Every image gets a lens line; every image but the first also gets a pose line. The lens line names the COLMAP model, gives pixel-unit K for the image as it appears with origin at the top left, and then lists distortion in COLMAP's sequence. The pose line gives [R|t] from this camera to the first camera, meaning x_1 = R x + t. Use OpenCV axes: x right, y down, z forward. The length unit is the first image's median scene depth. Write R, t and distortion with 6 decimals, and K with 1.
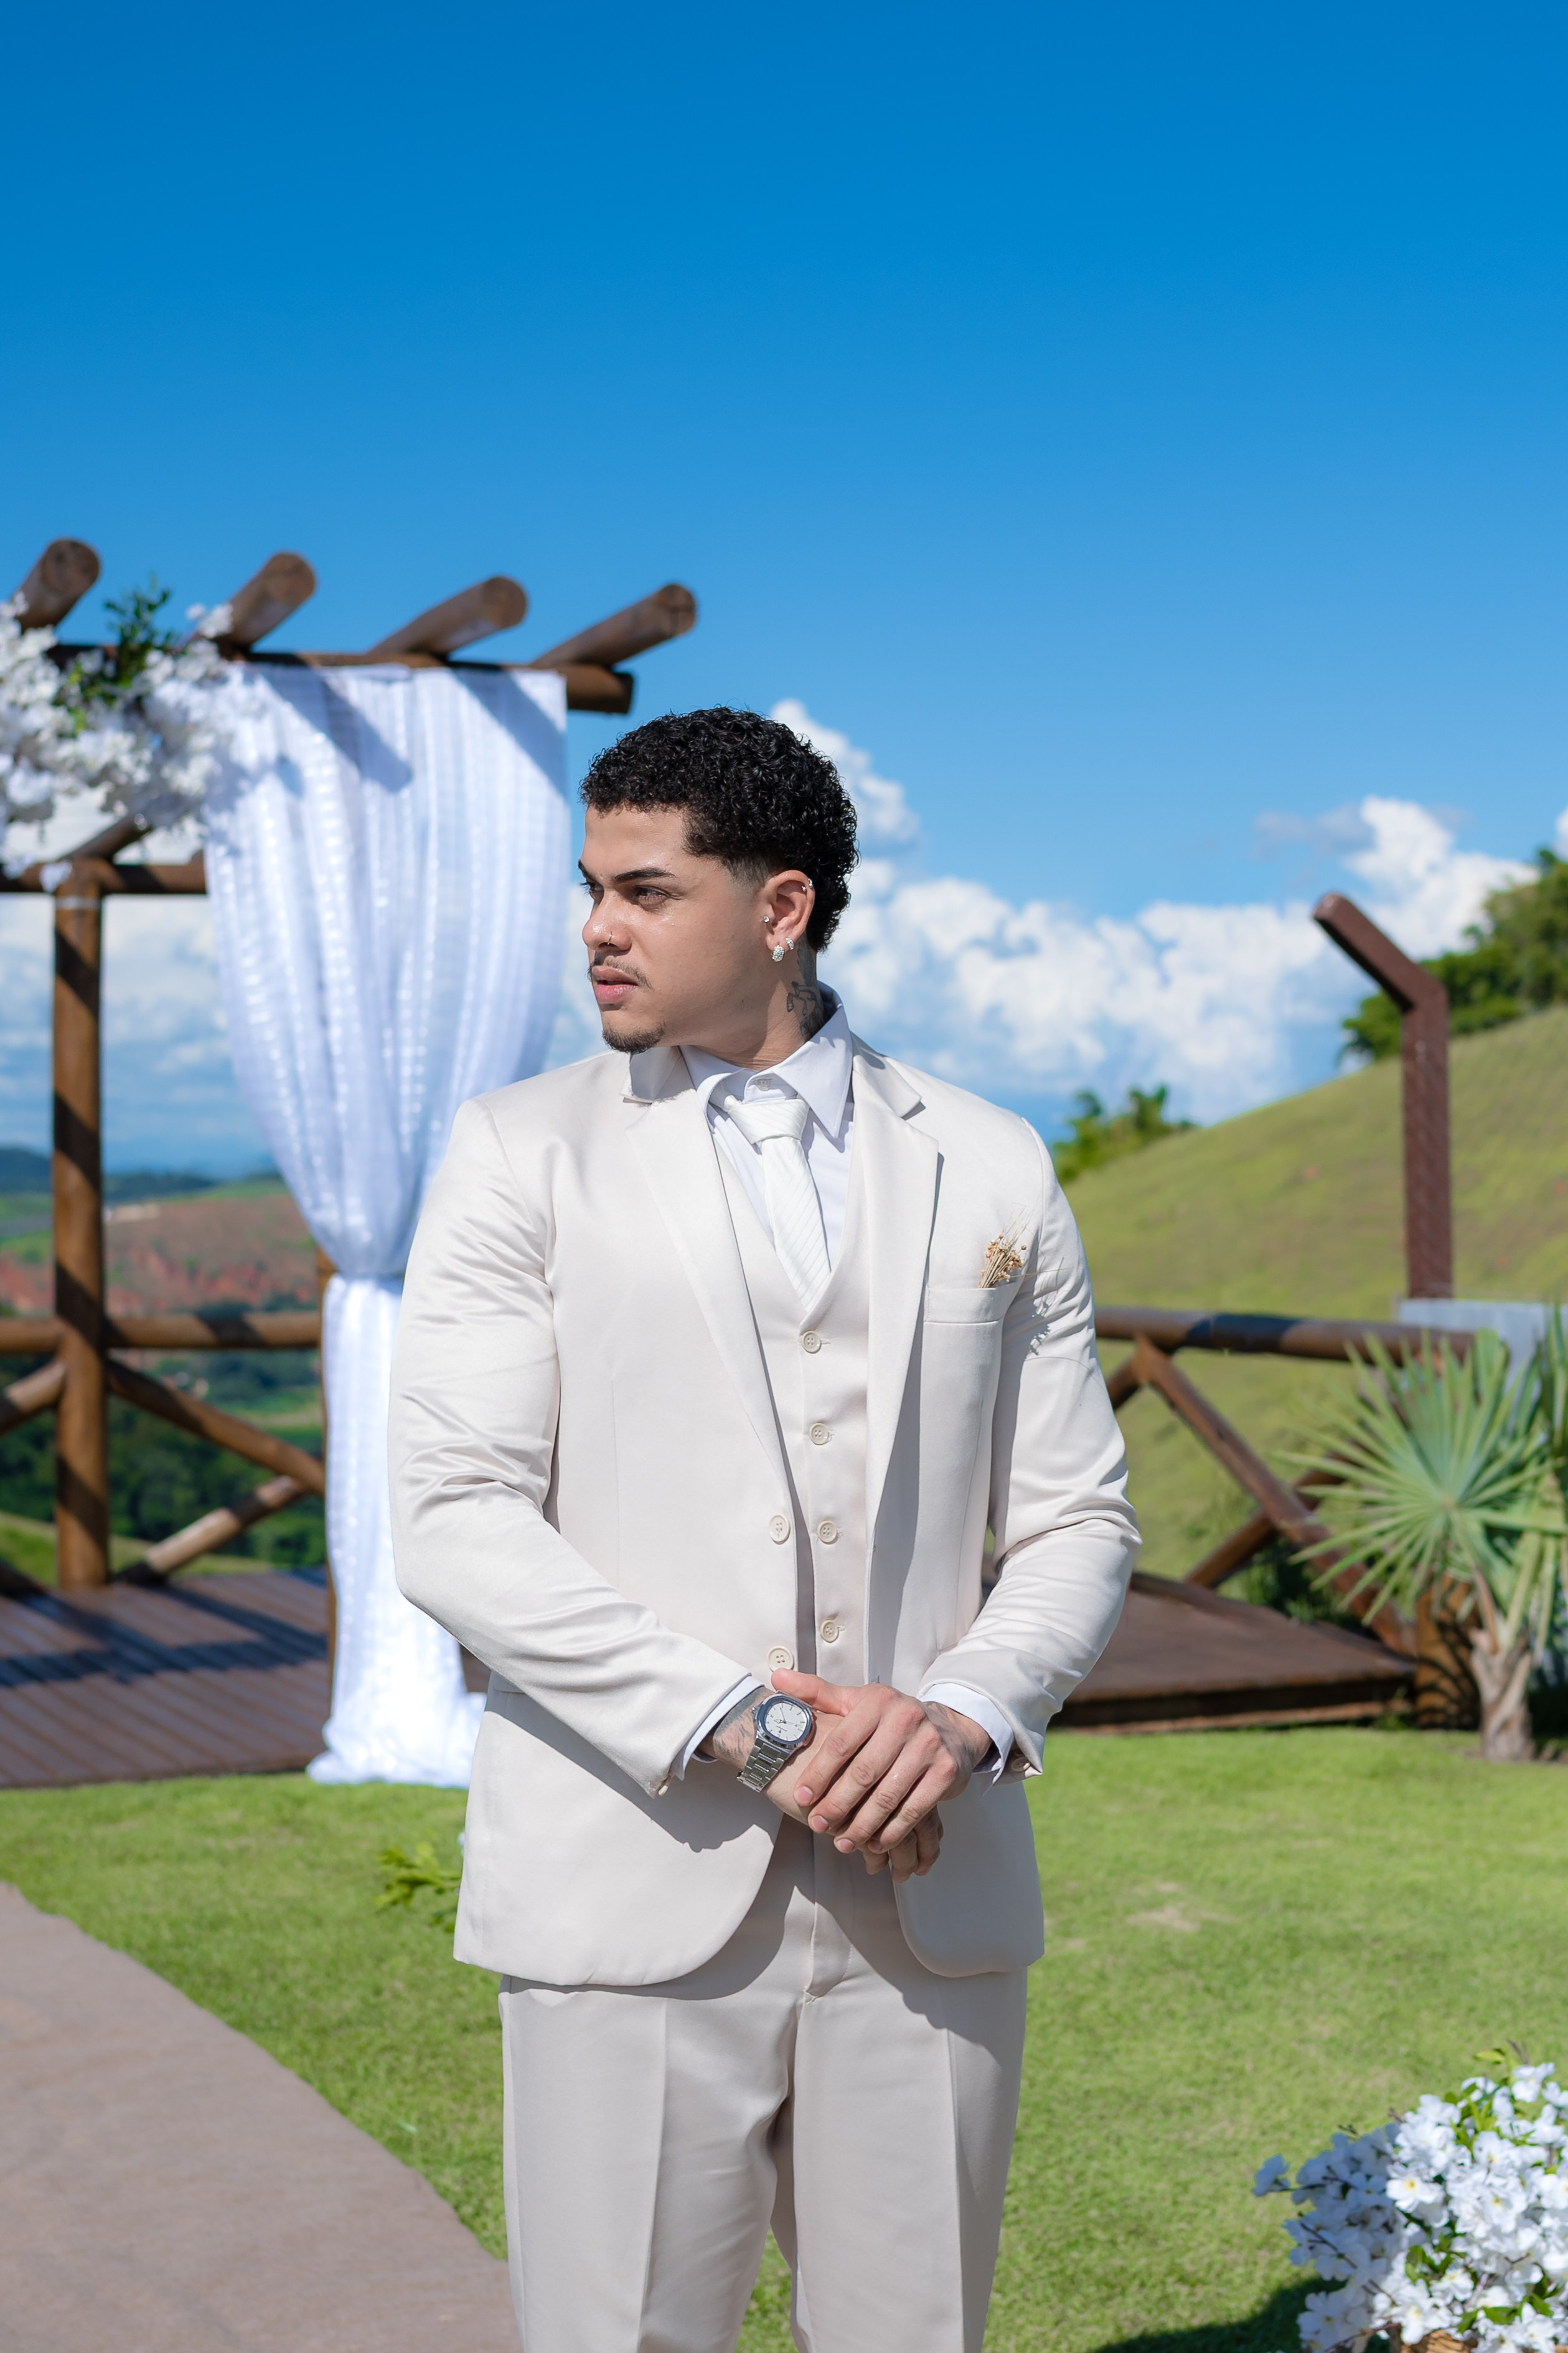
lens RADIAL K [[3725.4, 0, 814.4], [0, 3725.4, 1138.7], [0, 0, 1]] dist [-0.006017, -0.067723]
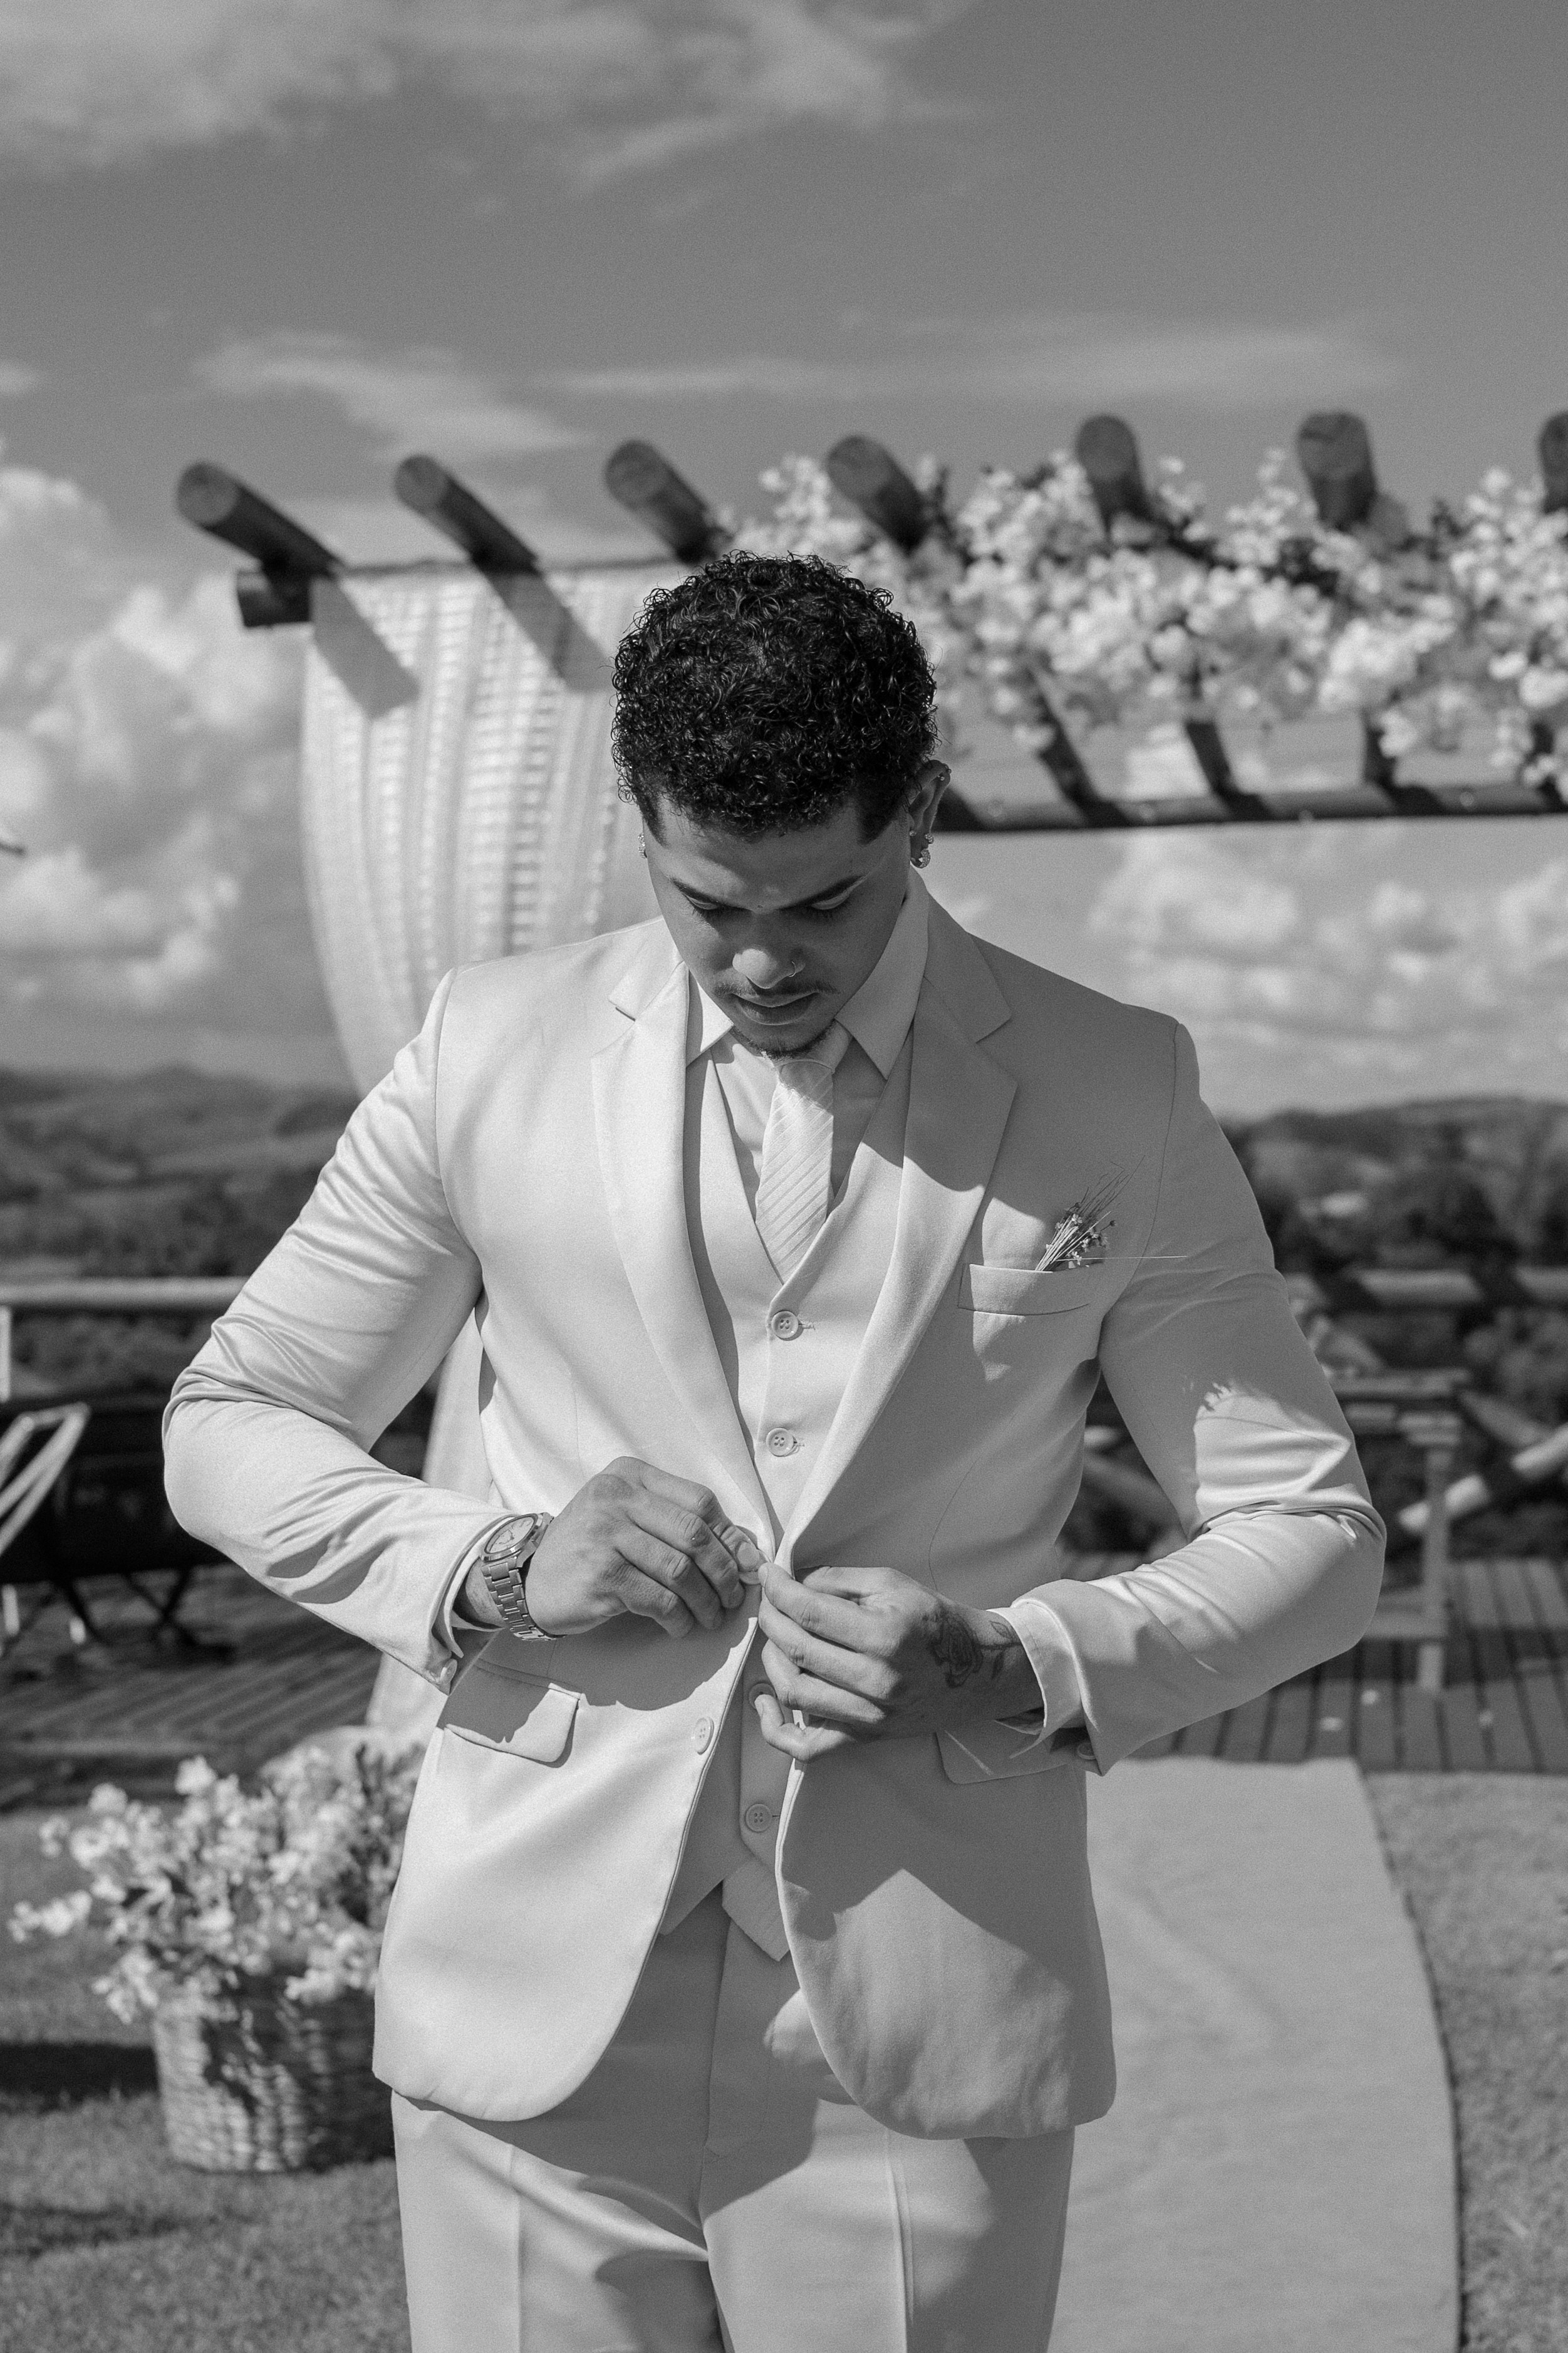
lens RADIAL K [[3725.5, 0, 814.4], [0, 3725.5, 1138.7], [0, 0, 1]] dist [-0.006017, -0.067723]
pose [[0.847759, 0.010872, -0.530270, 0.121531], [-0.003350, 0.999880, 0.015145, 0.003290], [0.530371, -0.011063, 0.847693, 0.122813]]
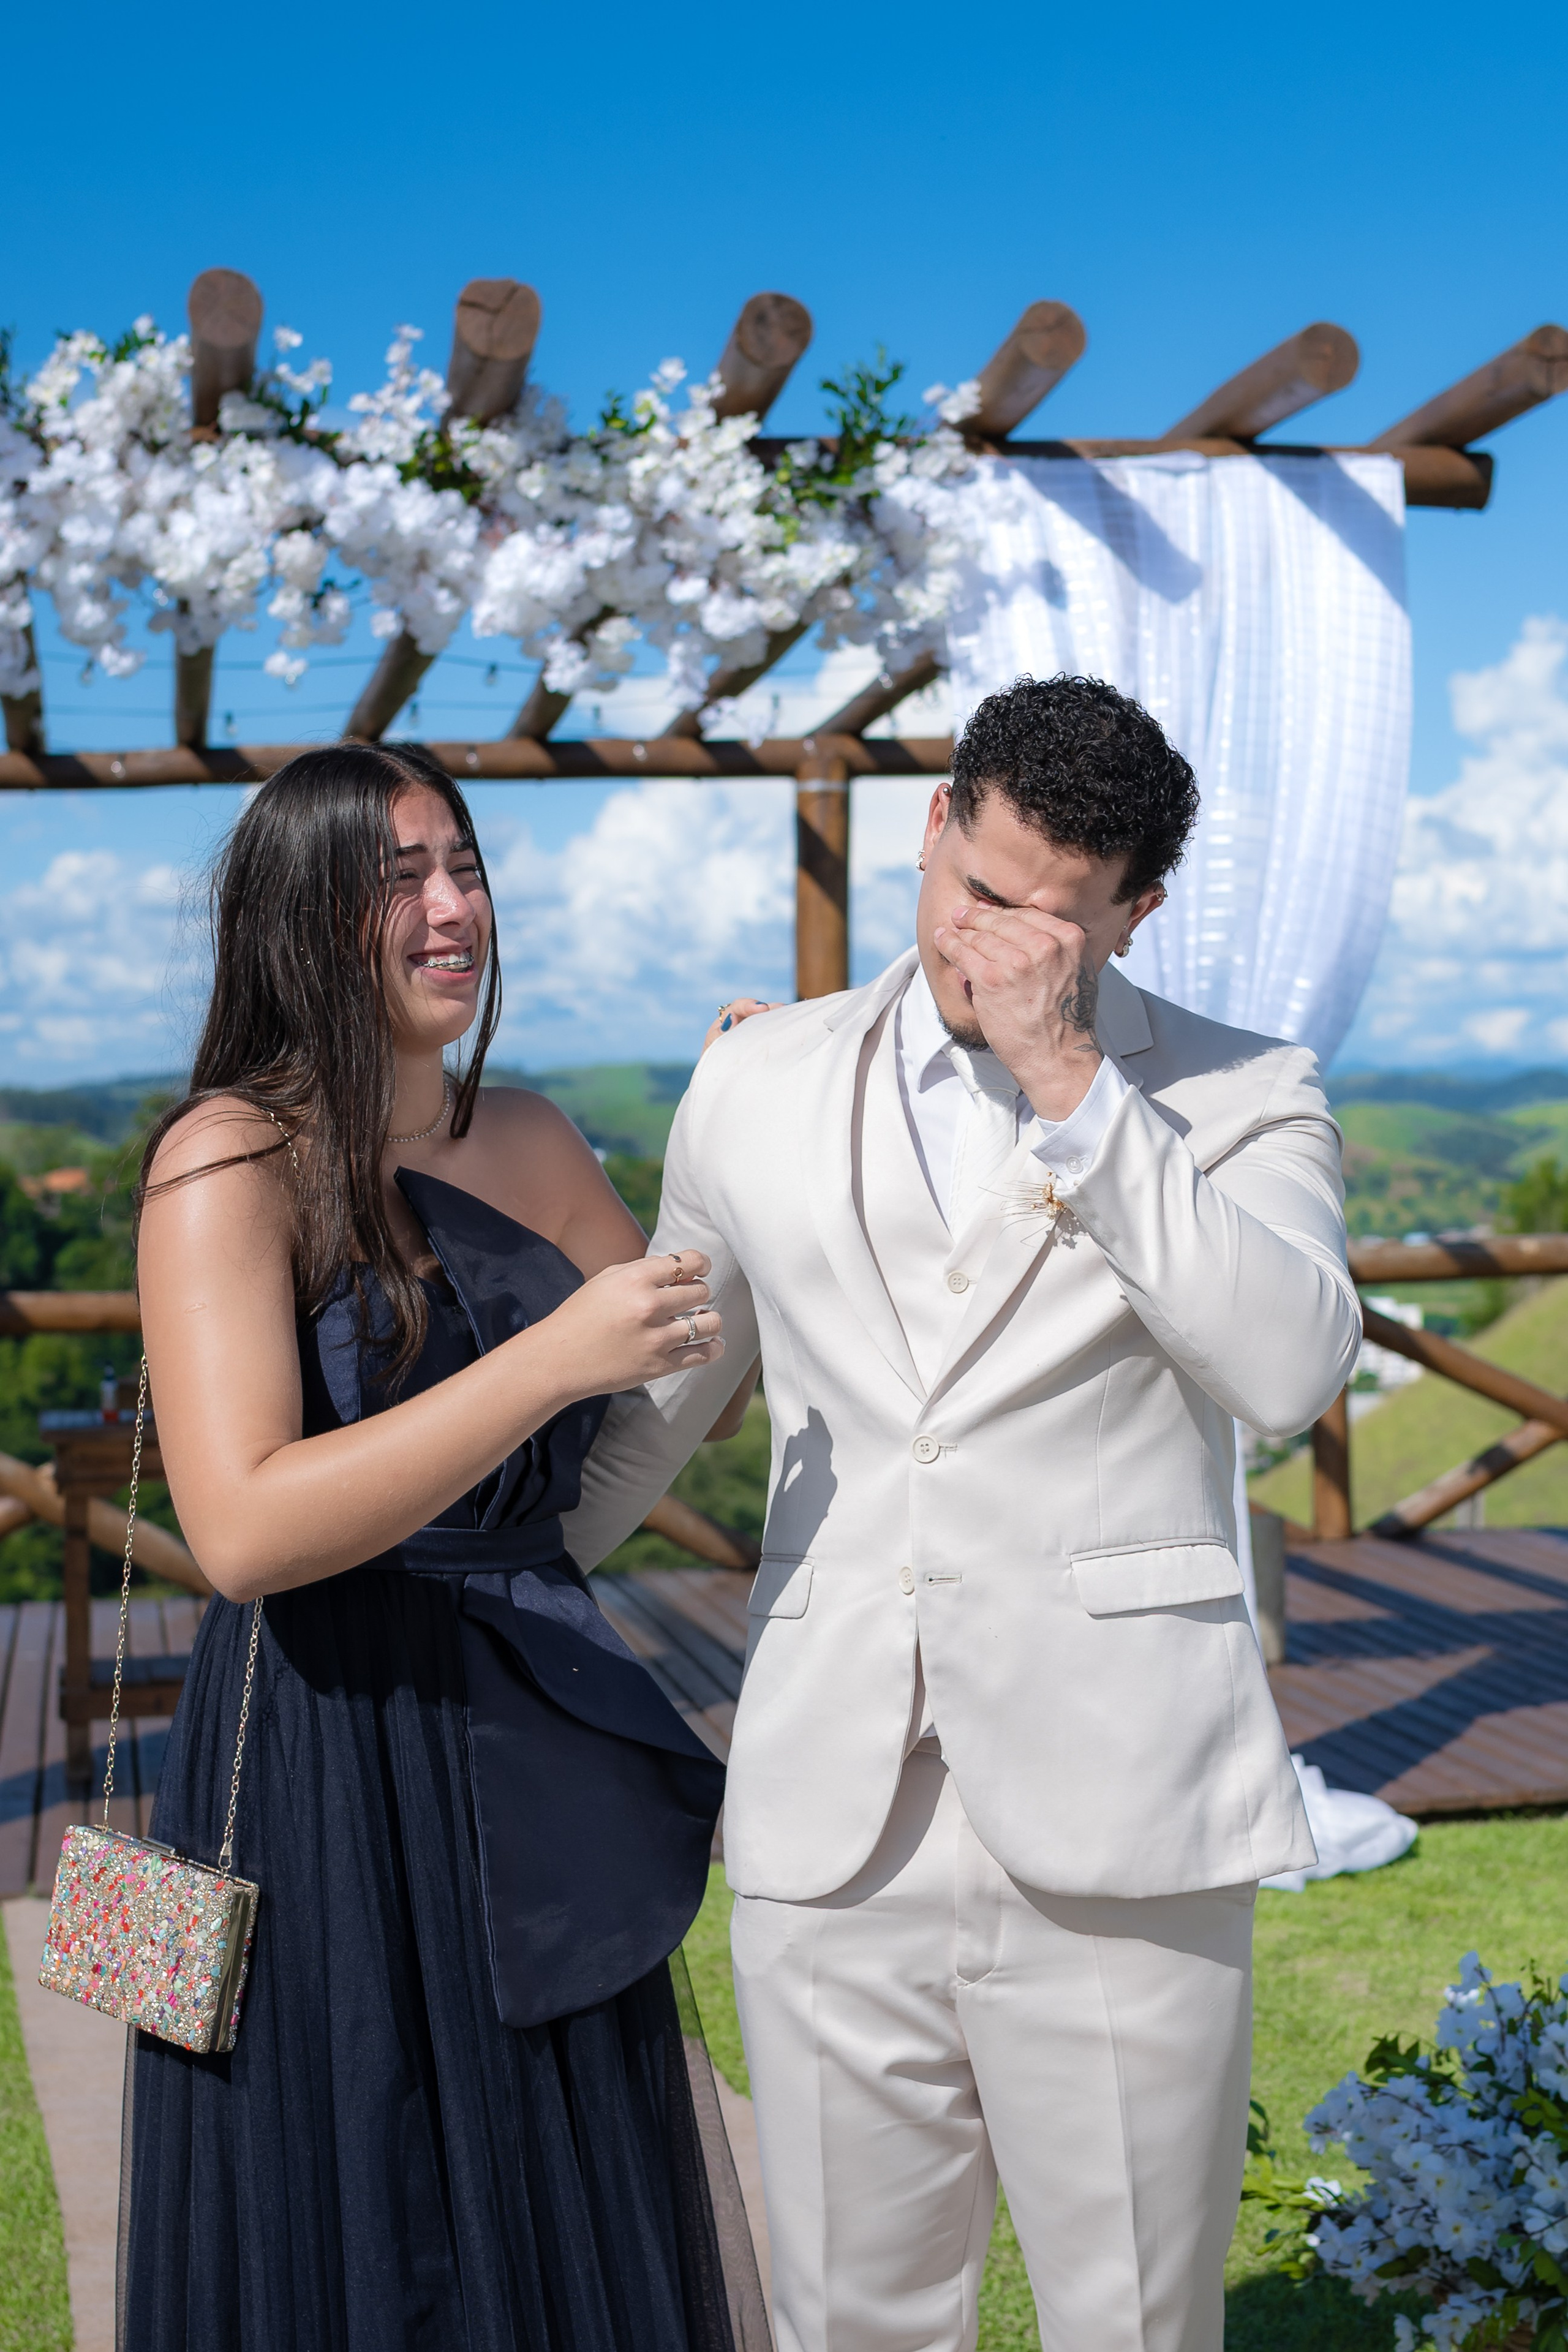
lens RADIAL K [[3612.0, 0, 784.0], [0, 3612.0, 1176.0], [0, 0, 1]] dist [-0.012803, 0.007028]
pose [[0.975743, -0.001505, -0.218914, -0.029848], [0.009235, 0.999369, 0.034287, -0.001046], [0.218725, -0.035477, 0.975141, 0.239739]]
